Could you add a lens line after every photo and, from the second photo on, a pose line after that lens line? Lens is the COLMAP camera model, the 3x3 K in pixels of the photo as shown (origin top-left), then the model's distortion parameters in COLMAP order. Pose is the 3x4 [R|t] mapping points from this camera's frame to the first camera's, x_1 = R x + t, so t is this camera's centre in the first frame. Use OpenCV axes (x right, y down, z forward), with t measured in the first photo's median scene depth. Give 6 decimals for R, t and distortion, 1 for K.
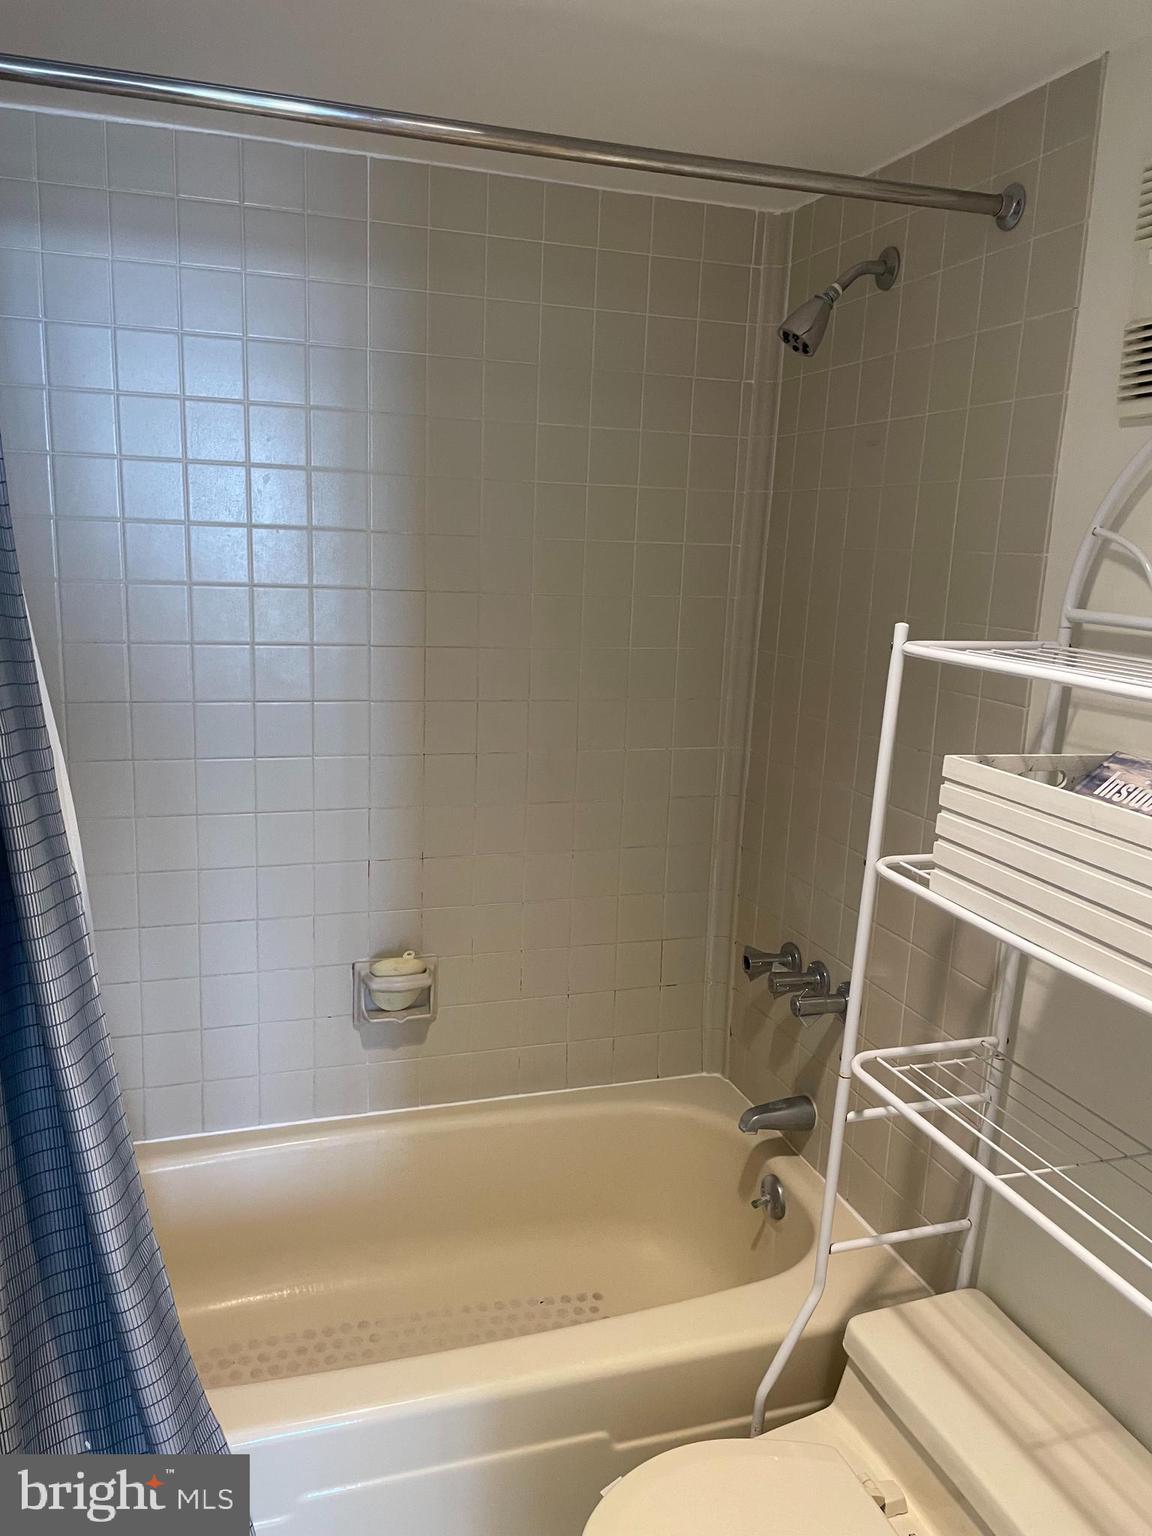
lens RADIAL K [[1162.2, 0, 576.0], [0, 1162.2, 768.0], [0, 0, 1]] dist [0.081419, -0.107311]
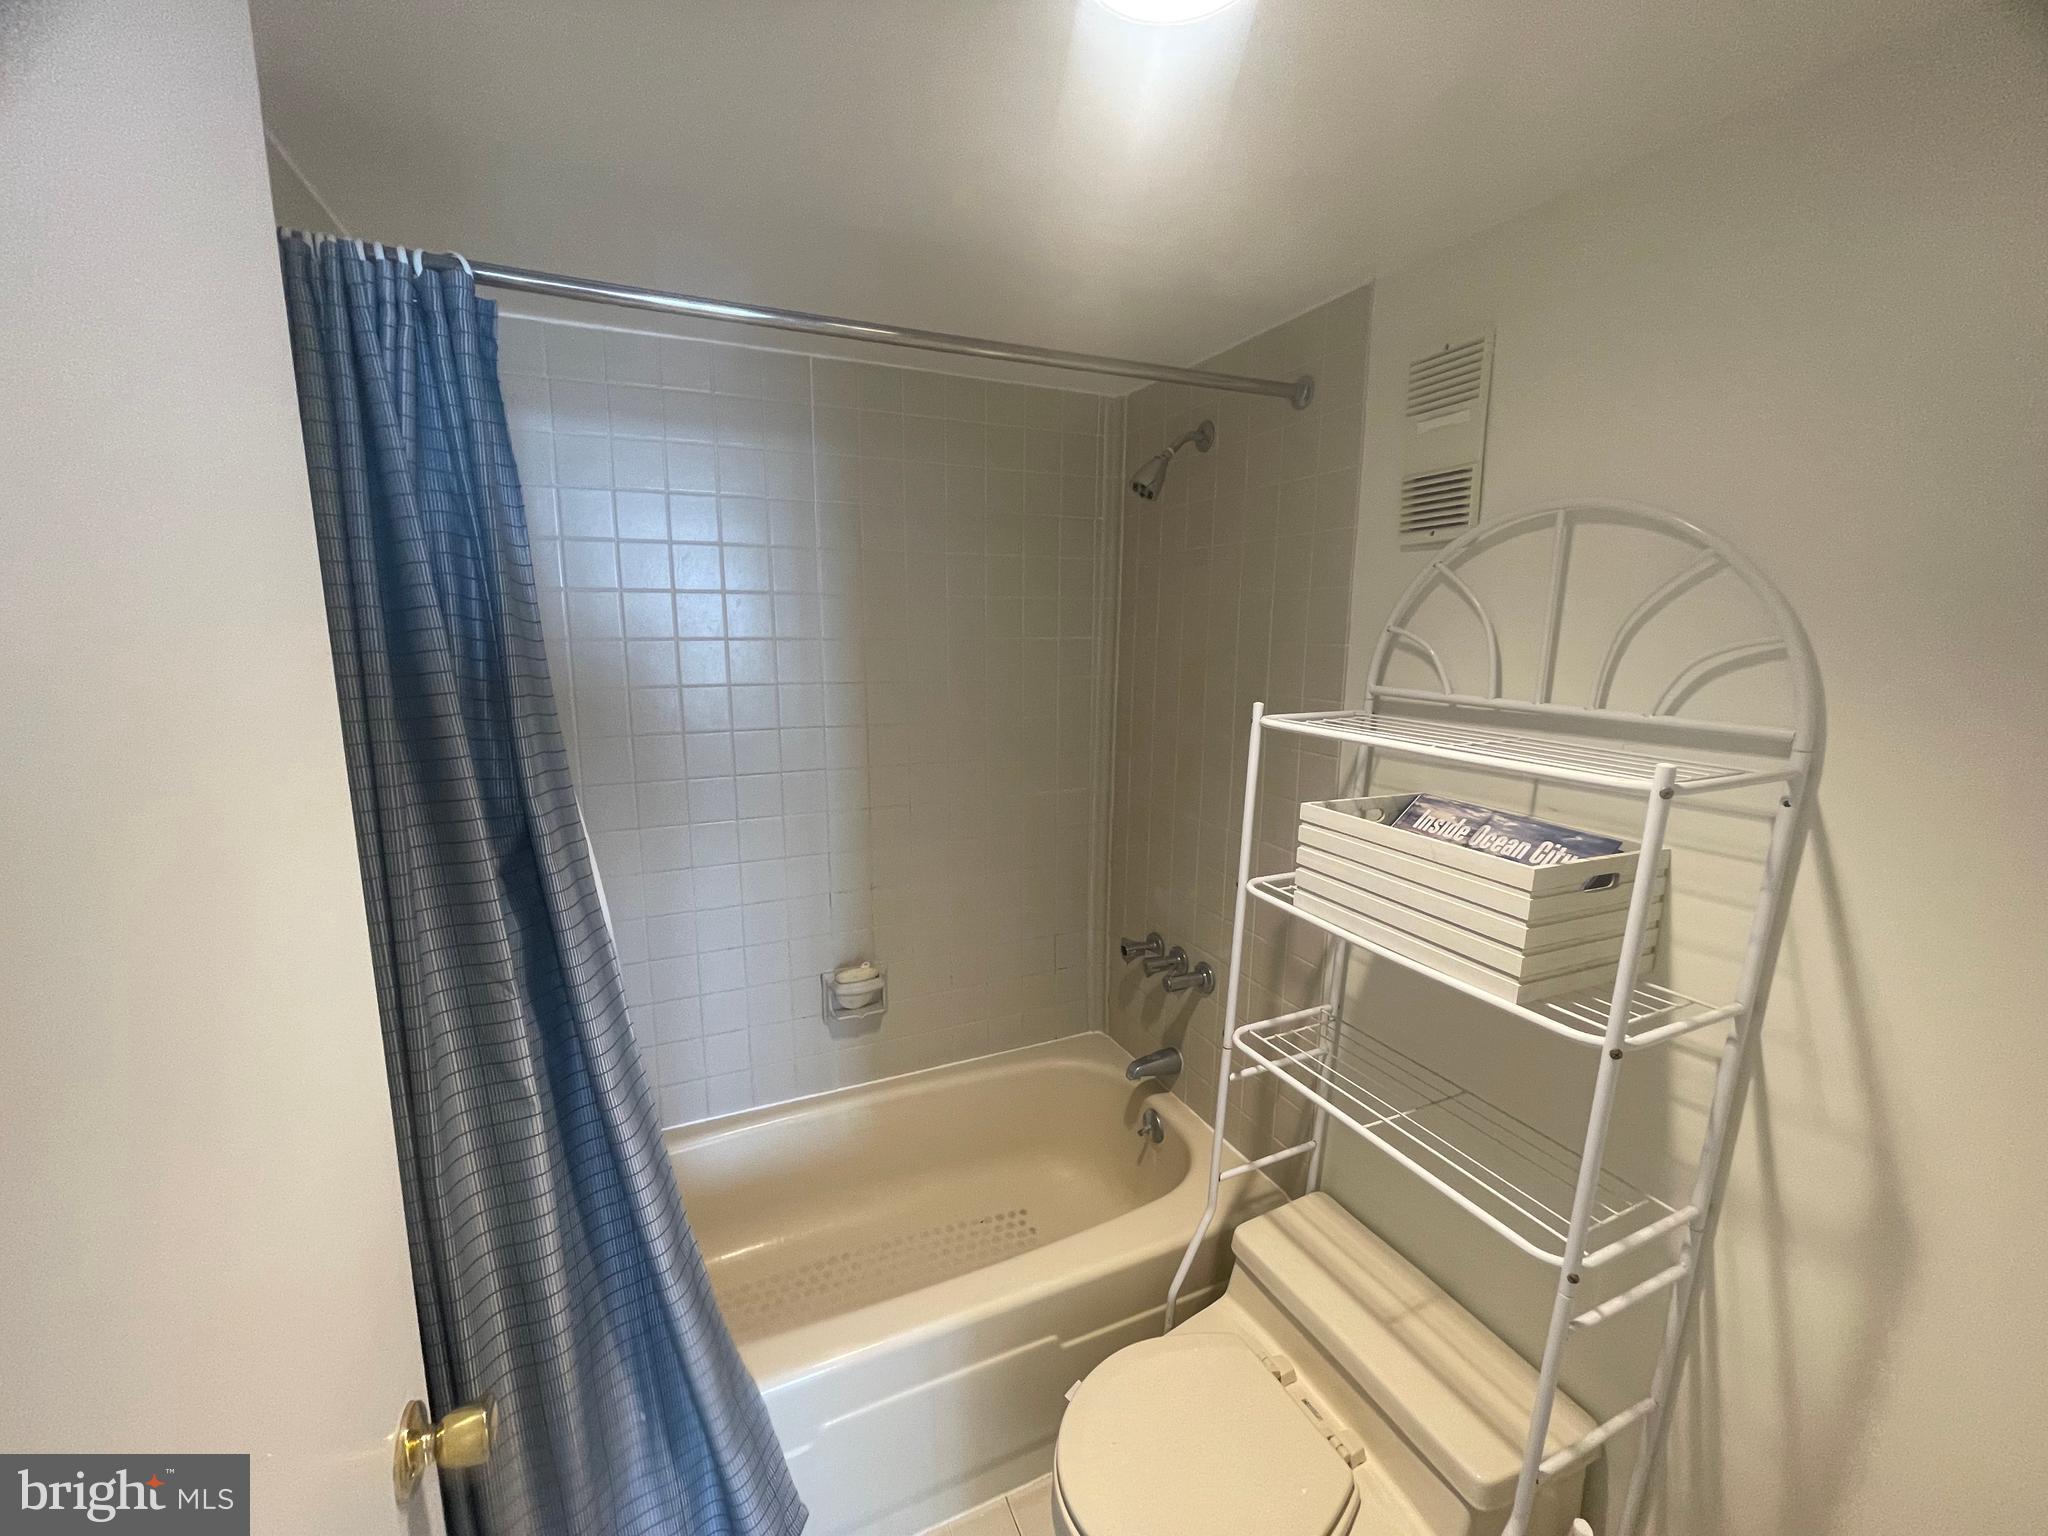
lens RADIAL K [[832.9, 0, 1025.3], [0, 832.9, 760.7], [0, 0, 1]] dist [-0.005806, -0.000278]
pose [[0.993211, -0.051623, 0.104243, -0.069607], [0.054437, 0.998221, -0.024332, -0.042725], [-0.102802, 0.029841, 0.994254, 0.085999]]
